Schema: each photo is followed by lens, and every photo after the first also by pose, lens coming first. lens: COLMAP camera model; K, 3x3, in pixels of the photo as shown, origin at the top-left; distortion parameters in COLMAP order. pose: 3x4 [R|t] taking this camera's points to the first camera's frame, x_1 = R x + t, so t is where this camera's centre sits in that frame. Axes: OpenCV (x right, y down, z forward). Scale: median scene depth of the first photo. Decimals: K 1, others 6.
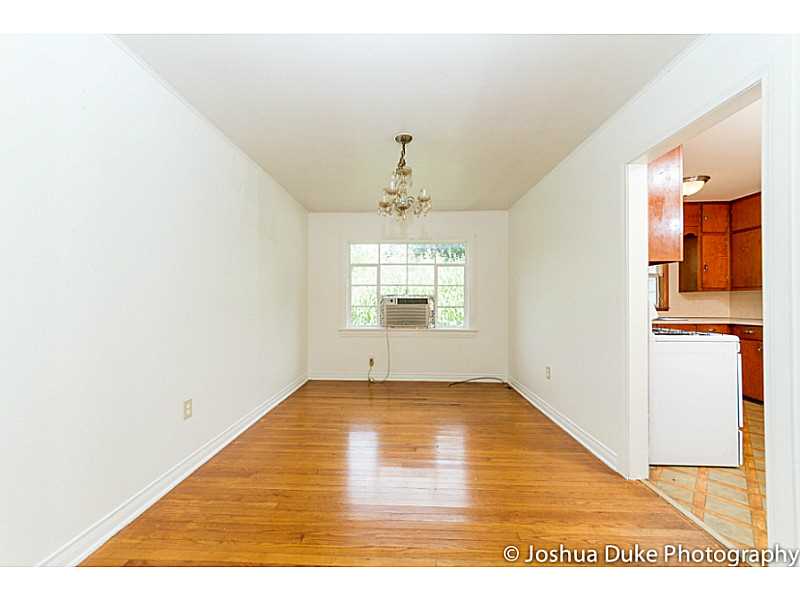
lens RADIAL K [[306.7, 0, 392.1], [0, 306.7, 298.4], [0, 0, 1]] dist [-0.000796, -0.000816]
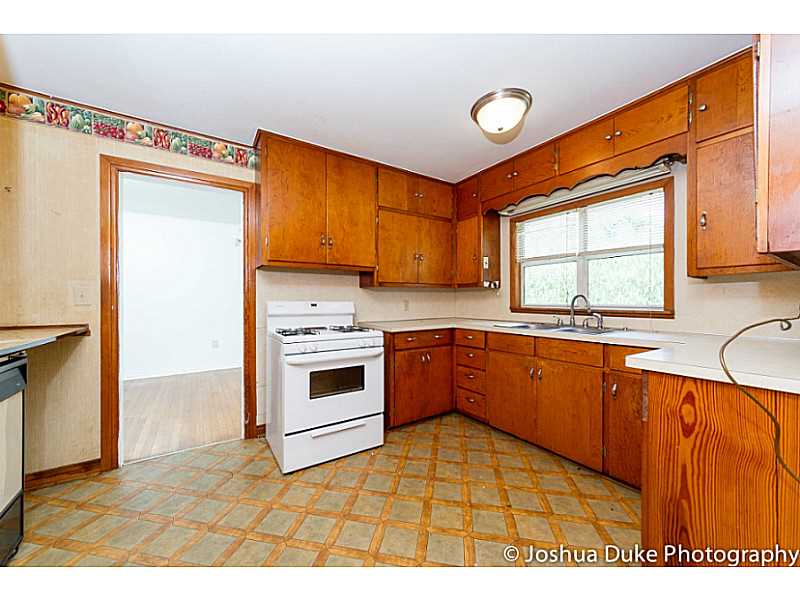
lens RADIAL K [[306.7, 0, 394.8], [0, 306.7, 300.8], [0, 0, 1]] dist [-0.000796, -0.000816]
pose [[0.589365, -0.001146, -0.807866, 1.050219], [0.013973, 0.999864, 0.008775, 0.002173], [0.807746, -0.016460, 0.589301, 0.362801]]
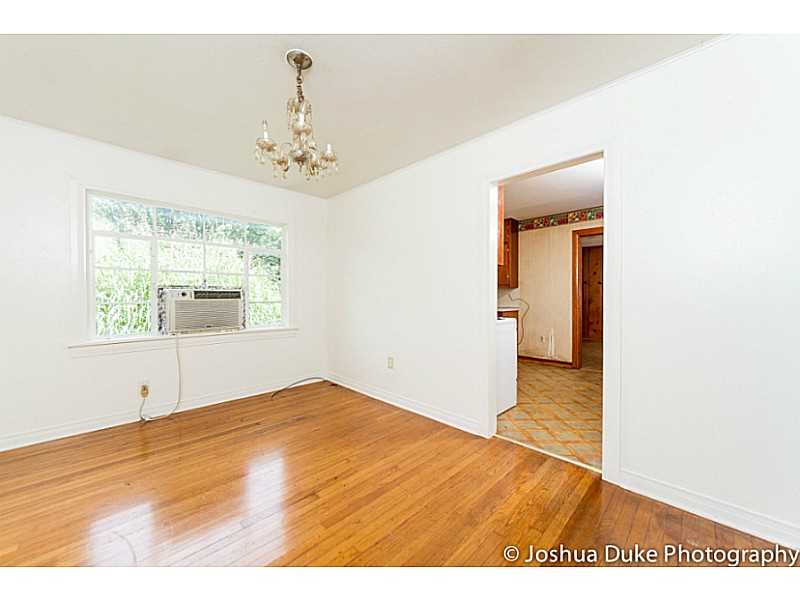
lens RADIAL K [[306.7, 0, 389.0], [0, 306.7, 299.2], [0, 0, 1]] dist [-0.000796, -0.000816]
pose [[0.684981, -0.009033, 0.728505, -0.193759], [-0.007480, 0.999783, 0.019430, 0.002411], [-0.728522, -0.018758, 0.684765, 0.214644]]
